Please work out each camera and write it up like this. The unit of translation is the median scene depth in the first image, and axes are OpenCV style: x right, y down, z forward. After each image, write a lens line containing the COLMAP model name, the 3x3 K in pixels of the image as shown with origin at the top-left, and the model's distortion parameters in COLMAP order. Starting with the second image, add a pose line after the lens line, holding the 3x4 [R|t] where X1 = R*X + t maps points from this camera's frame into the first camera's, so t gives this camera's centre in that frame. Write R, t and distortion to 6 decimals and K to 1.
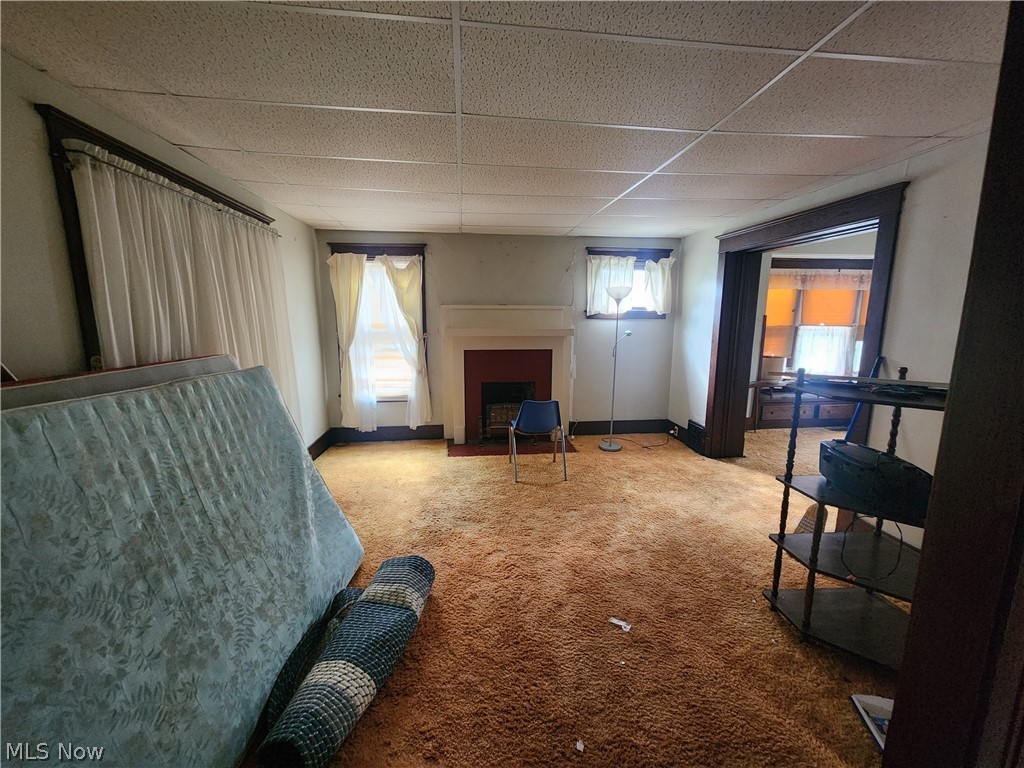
lens RADIAL K [[415.0, 0, 515.8], [0, 415.0, 386.9], [0, 0, 1]] dist [-0.001687, -0.000071]
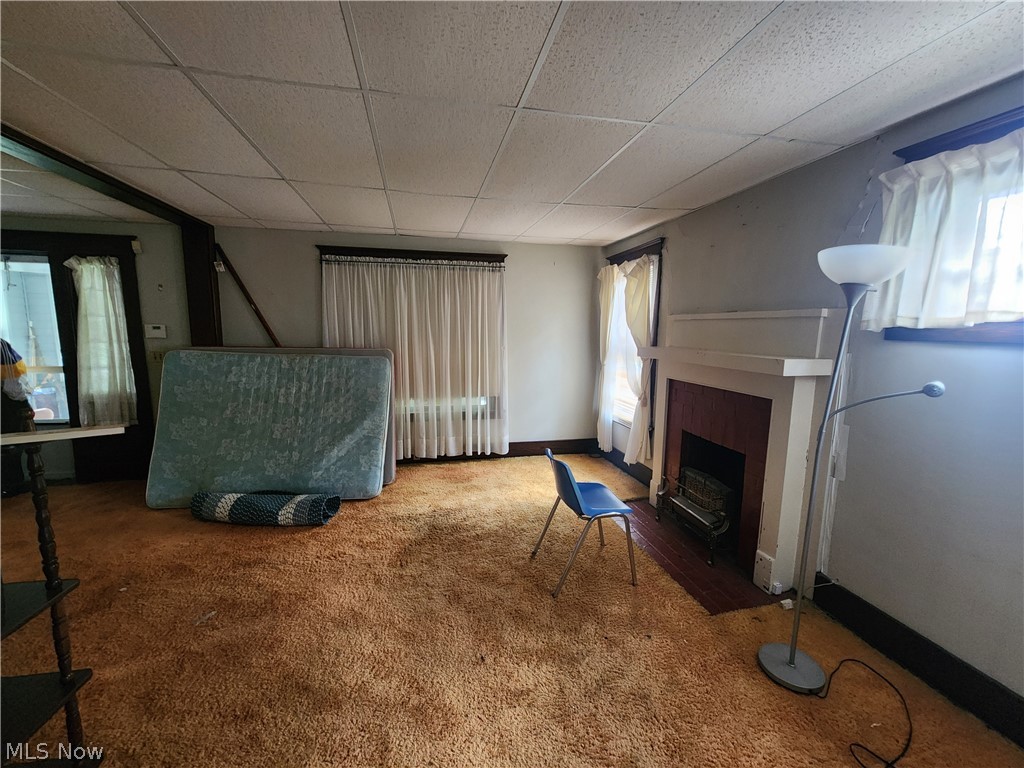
lens RADIAL K [[415.0, 0, 515.7], [0, 415.0, 387.0], [0, 0, 1]] dist [-0.001687, -0.000071]
pose [[0.105138, 0.132825, -0.985547, 0.526093], [-0.179267, 0.977336, 0.112594, -0.103552], [0.978166, 0.164839, 0.126567, 0.640021]]
